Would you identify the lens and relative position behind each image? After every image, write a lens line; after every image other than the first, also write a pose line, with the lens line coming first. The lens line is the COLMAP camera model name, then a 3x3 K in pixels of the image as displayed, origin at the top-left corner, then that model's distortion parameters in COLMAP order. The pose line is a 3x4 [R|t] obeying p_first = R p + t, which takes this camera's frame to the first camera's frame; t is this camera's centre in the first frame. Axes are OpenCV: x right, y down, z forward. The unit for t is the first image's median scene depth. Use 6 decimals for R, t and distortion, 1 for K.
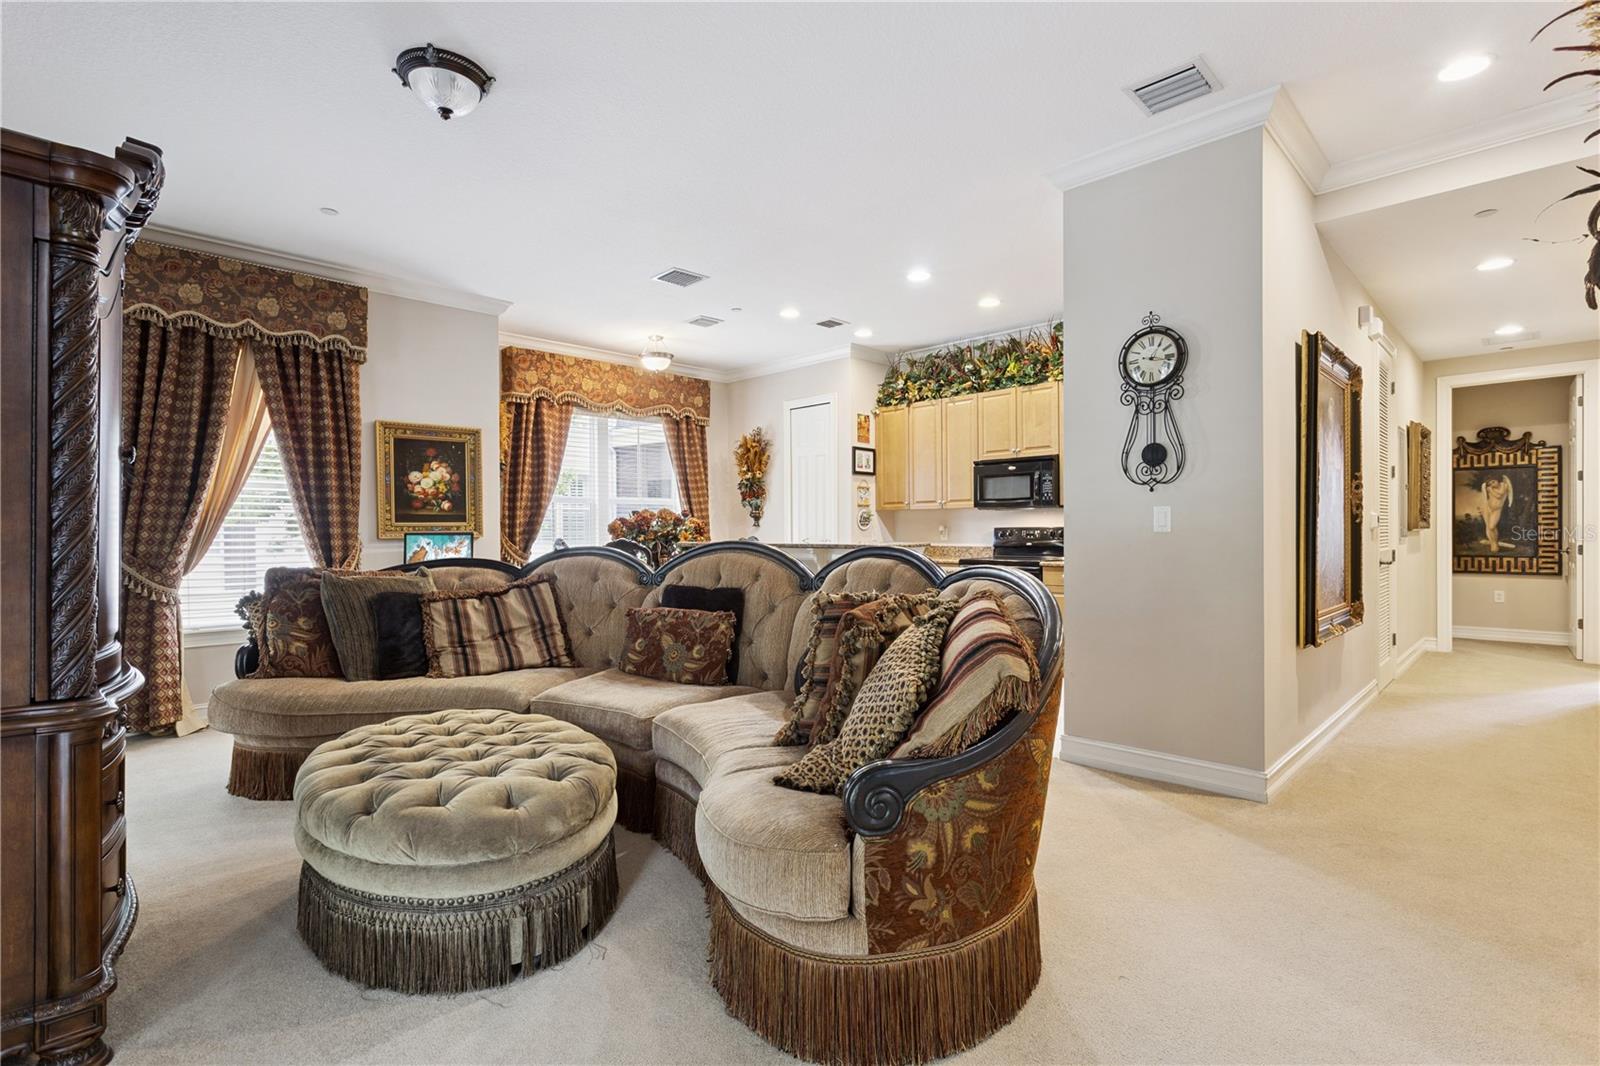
lens RADIAL K [[758.2, 0, 796.3], [0, 758.2, 535.7], [0, 0, 1]] dist [0.002345, 0.000409]
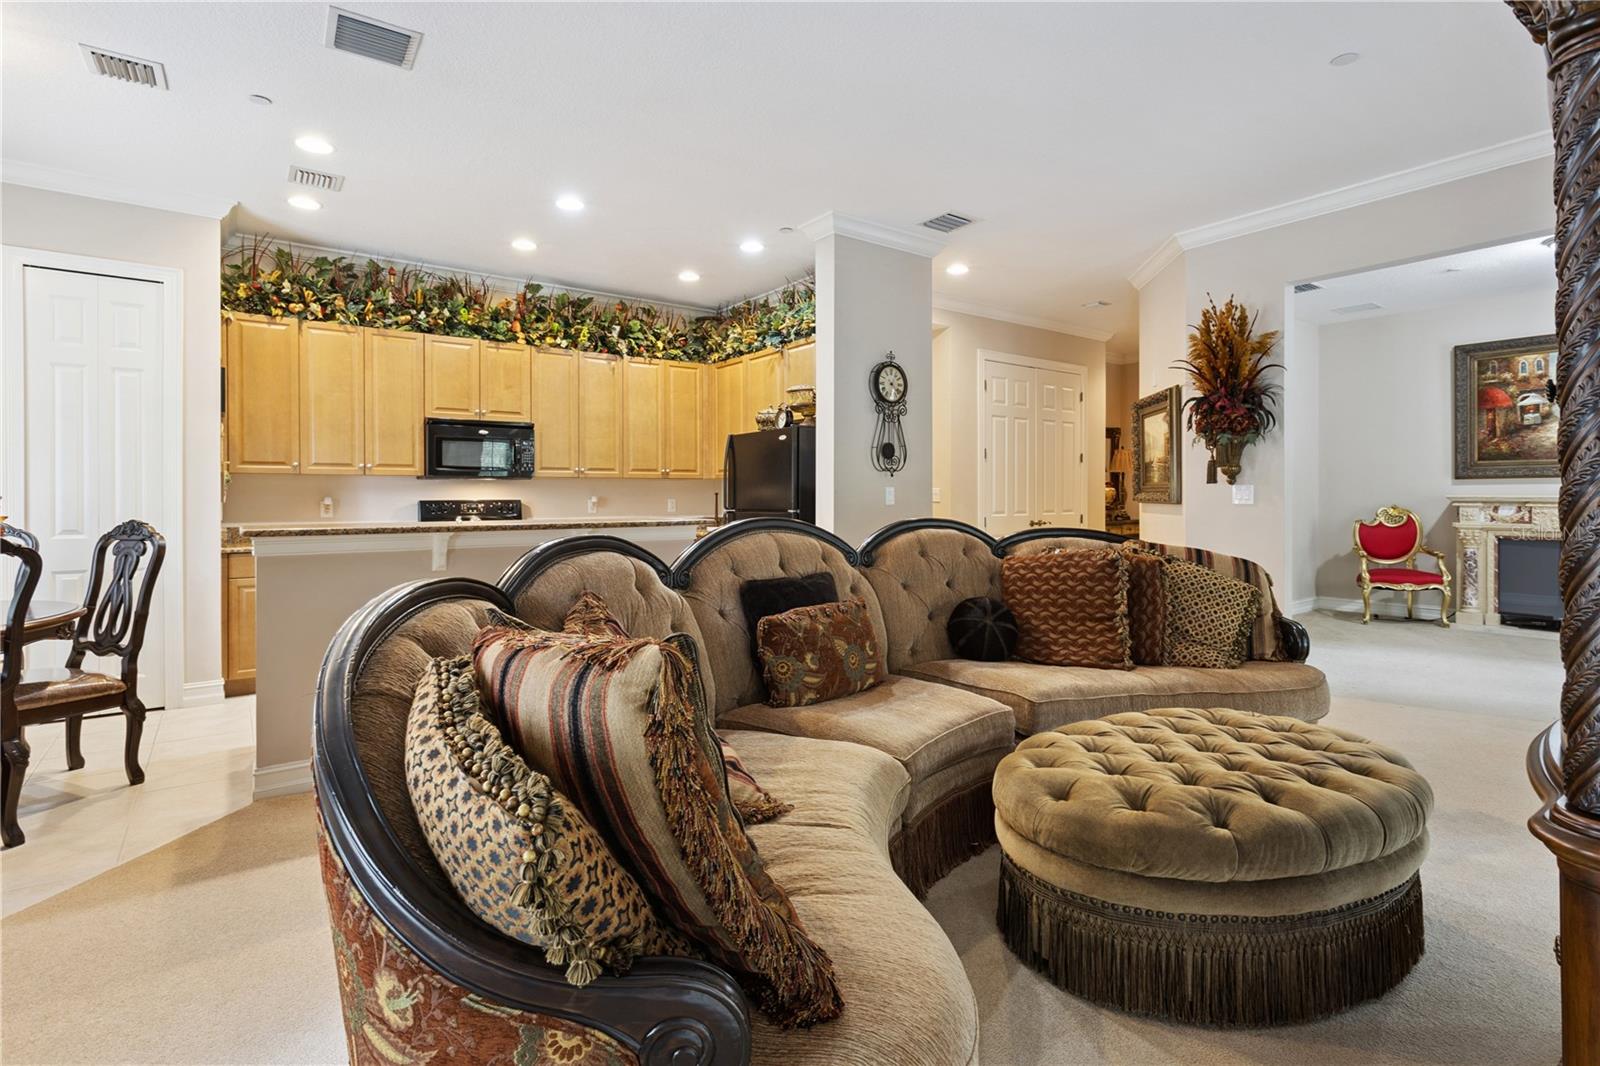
lens RADIAL K [[773.6, 0, 794.8], [0, 773.6, 500.9], [0, 0, 1]] dist [-0.000259, 0.000706]
pose [[0.153809, 0.000355, 0.988101, -0.496554], [0.008204, 0.999965, -0.001636, -0.005361], [-0.988067, 0.008359, 0.153800, 0.470754]]
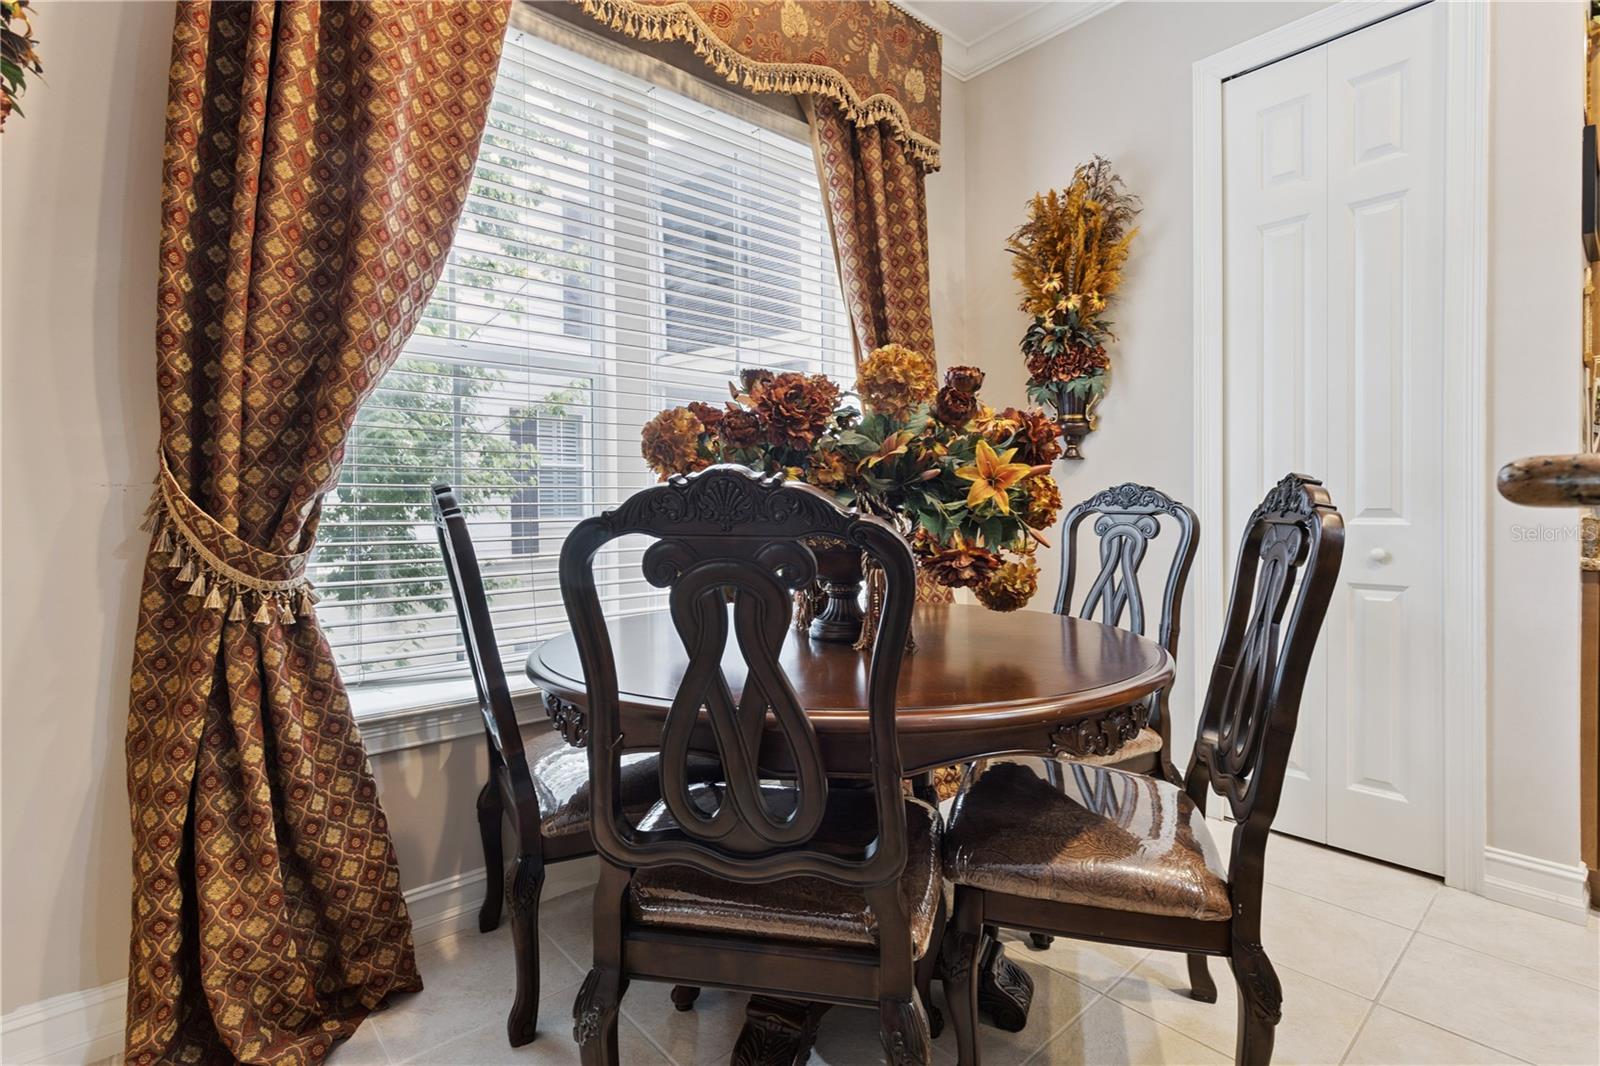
lens RADIAL K [[772.3, 0, 803.8], [0, 772.3, 510.1], [0, 0, 1]] dist [0.001169, 0.000171]
pose [[0.998515, -0.001383, -0.054451, -0.185321], [0.001604, 0.999991, 0.004014, 0.010839], [0.054445, -0.004095, 0.998508, 0.761169]]
